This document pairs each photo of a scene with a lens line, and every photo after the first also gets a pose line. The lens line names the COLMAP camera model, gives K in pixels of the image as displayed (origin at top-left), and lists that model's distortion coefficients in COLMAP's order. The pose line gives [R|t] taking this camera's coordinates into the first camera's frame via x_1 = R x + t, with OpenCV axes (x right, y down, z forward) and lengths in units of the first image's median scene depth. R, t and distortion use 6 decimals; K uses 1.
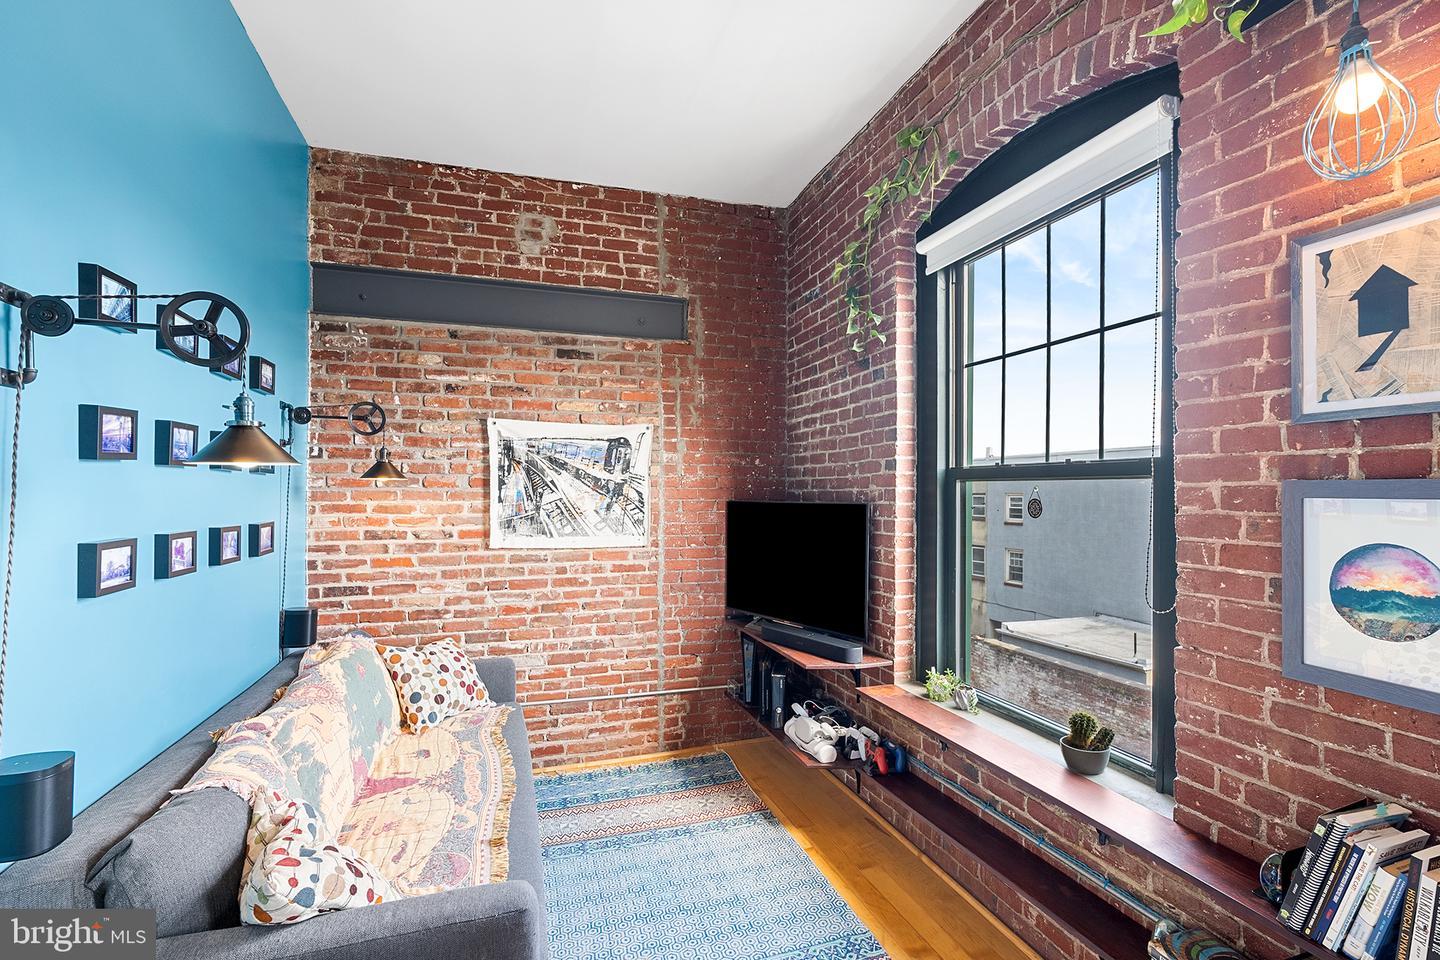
lens RADIAL K [[653.8, 0, 722.3], [0, 653.8, 482.6], [0, 0, 1]] dist [-0.005254, 0.000047]
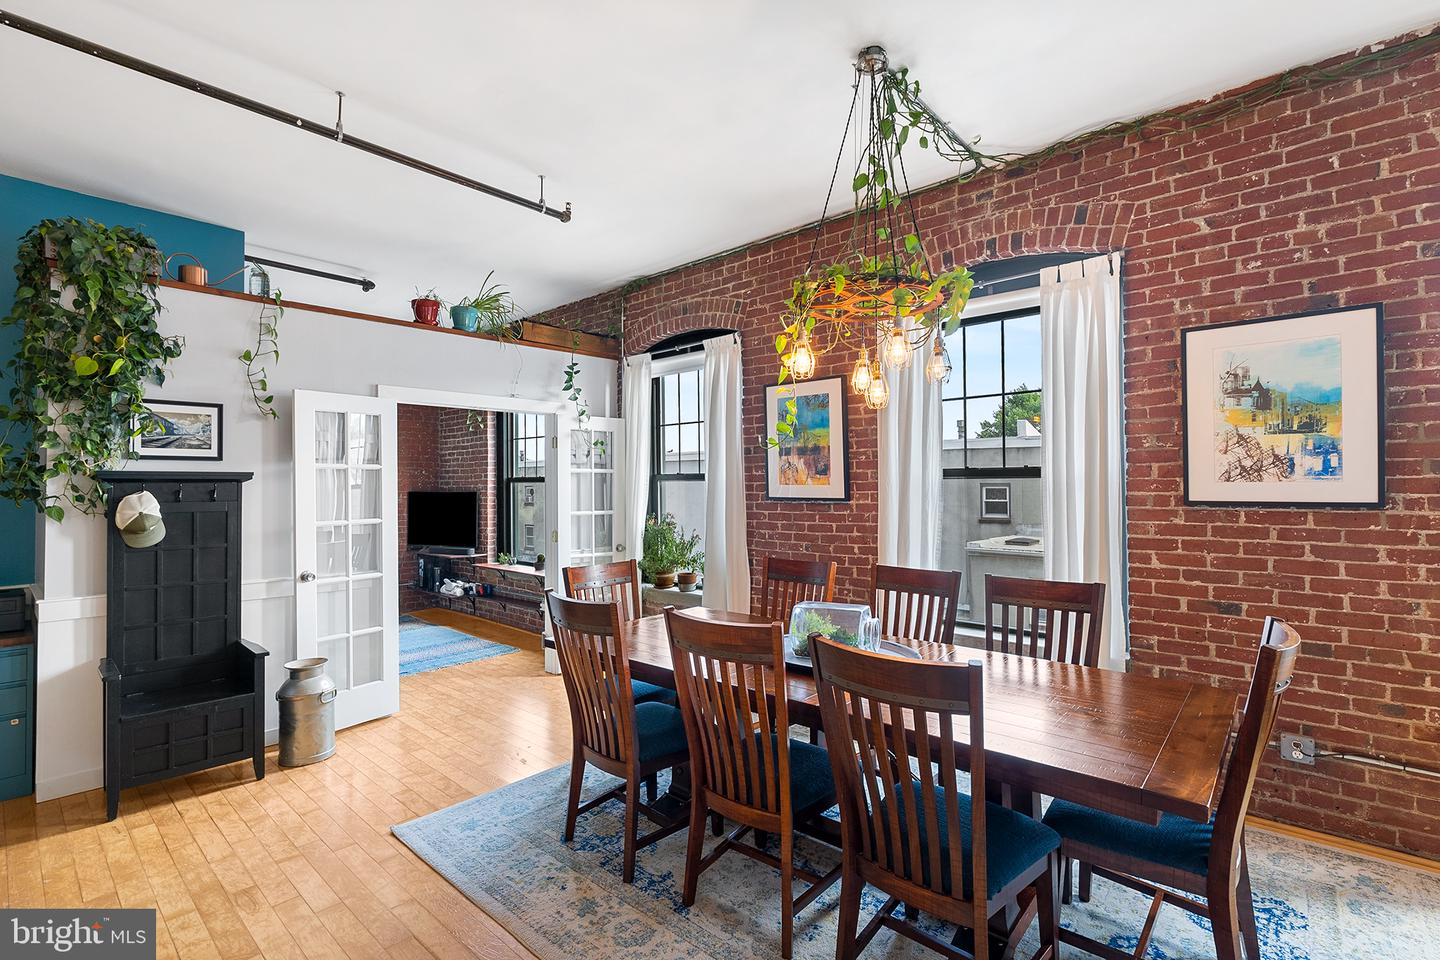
lens RADIAL K [[653.8, 0, 724.2], [0, 653.8, 481.9], [0, 0, 1]] dist [-0.005254, 0.000047]
pose [[0.862943, -0.005862, 0.505268, -0.218597], [0.000681, 0.999945, 0.010439, -0.029611], [-0.505301, -0.008664, 0.862900, -1.606838]]
